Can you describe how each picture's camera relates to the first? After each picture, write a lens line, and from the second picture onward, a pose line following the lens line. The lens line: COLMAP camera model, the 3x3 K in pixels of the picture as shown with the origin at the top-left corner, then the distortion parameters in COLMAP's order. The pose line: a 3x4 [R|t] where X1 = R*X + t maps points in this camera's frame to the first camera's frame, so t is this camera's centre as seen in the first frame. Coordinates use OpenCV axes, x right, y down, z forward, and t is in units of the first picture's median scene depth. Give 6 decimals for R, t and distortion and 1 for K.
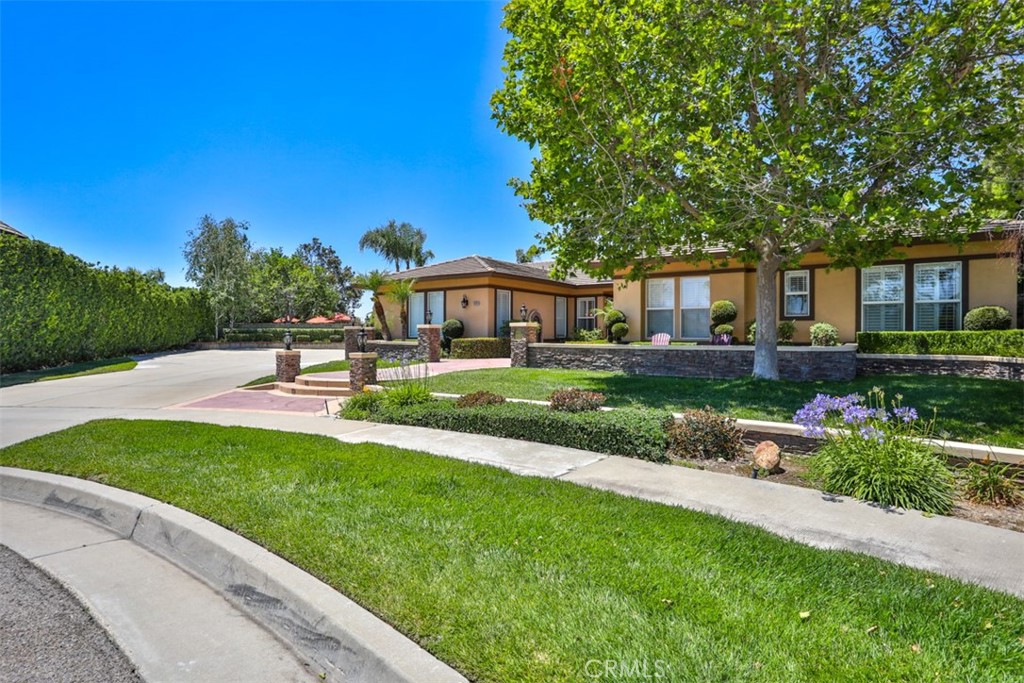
lens RADIAL K [[527.2, 0, 509.8], [0, 527.2, 343.0], [0, 0, 1]] dist [-0.075558, 0.031644]
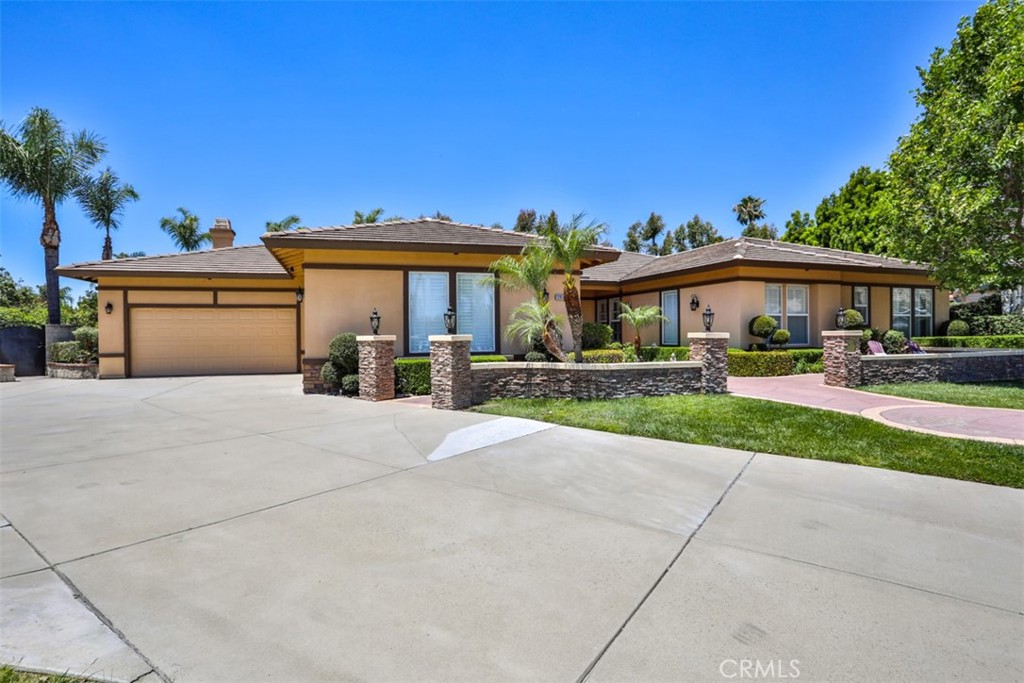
lens RADIAL K [[527.2, 0, 512.4], [0, 527.2, 341.2], [0, 0, 1]] dist [-0.075558, 0.031644]
pose [[0.585875, -0.018303, 0.810194, -0.896365], [0.021732, 0.999740, 0.006870, -0.038846], [-0.810110, 0.013583, 0.586121, 0.957292]]
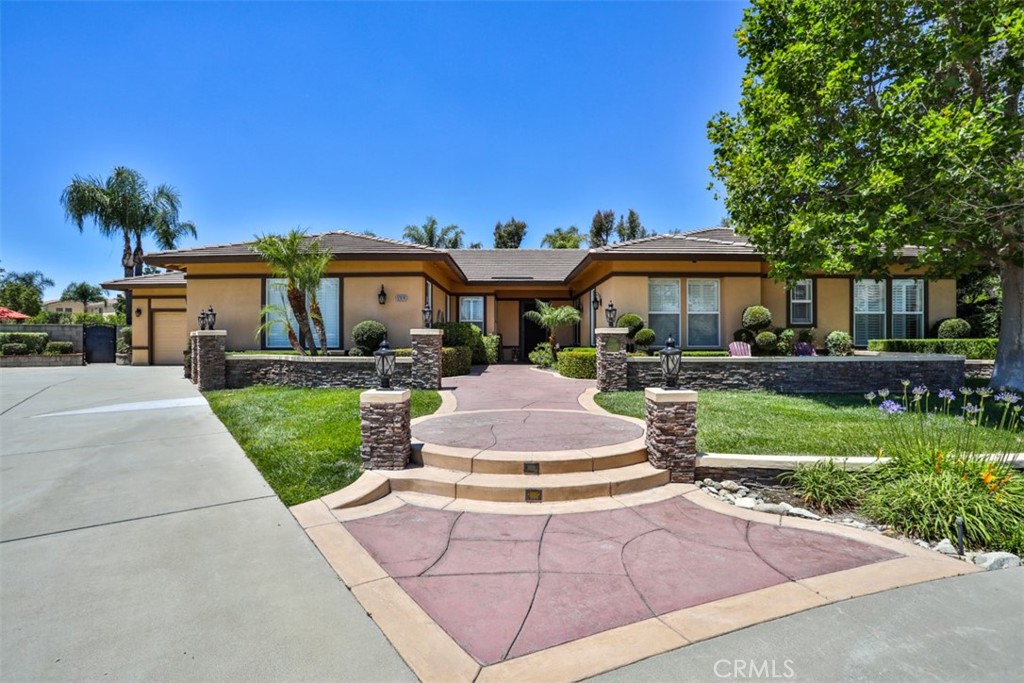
lens RADIAL K [[527.2, 0, 508.5], [0, 527.2, 337.8], [0, 0, 1]] dist [-0.075558, 0.031644]
pose [[0.815906, -0.001514, 0.578182, -0.501226], [0.011155, 0.999852, -0.013123, -0.017671], [-0.578077, 0.017156, 0.815802, 0.504866]]
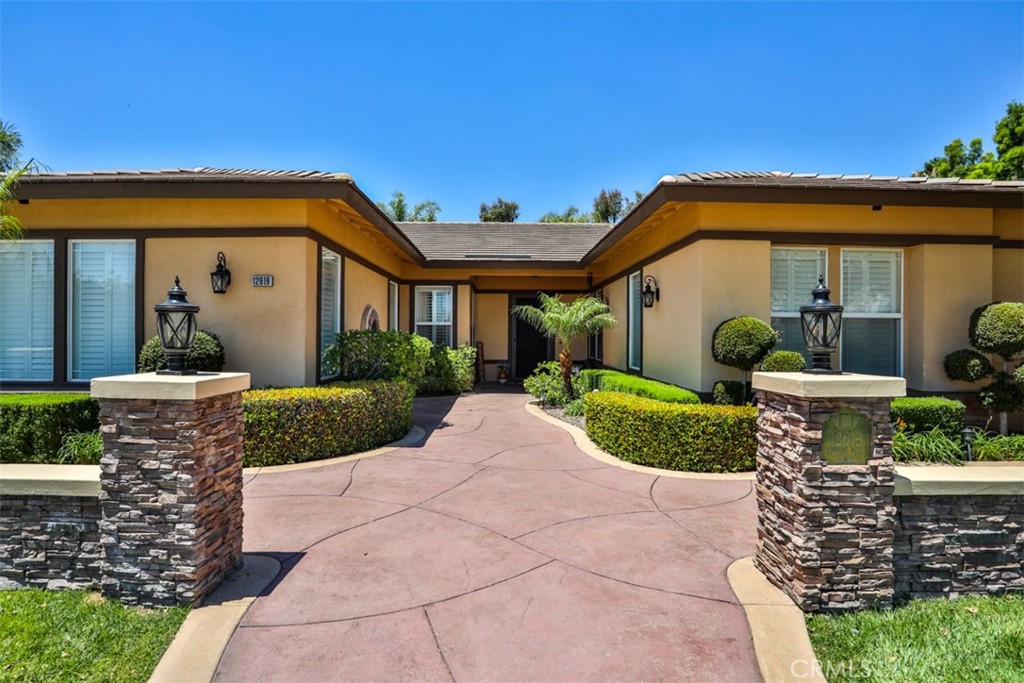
lens RADIAL K [[527.2, 0, 508.5], [0, 527.2, 340.2], [0, 0, 1]] dist [-0.075558, 0.031644]
pose [[0.805560, -0.002687, 0.592508, -0.190708], [0.005620, 0.999979, -0.003105, -0.051700], [-0.592487, 0.005831, 0.805559, 0.919391]]
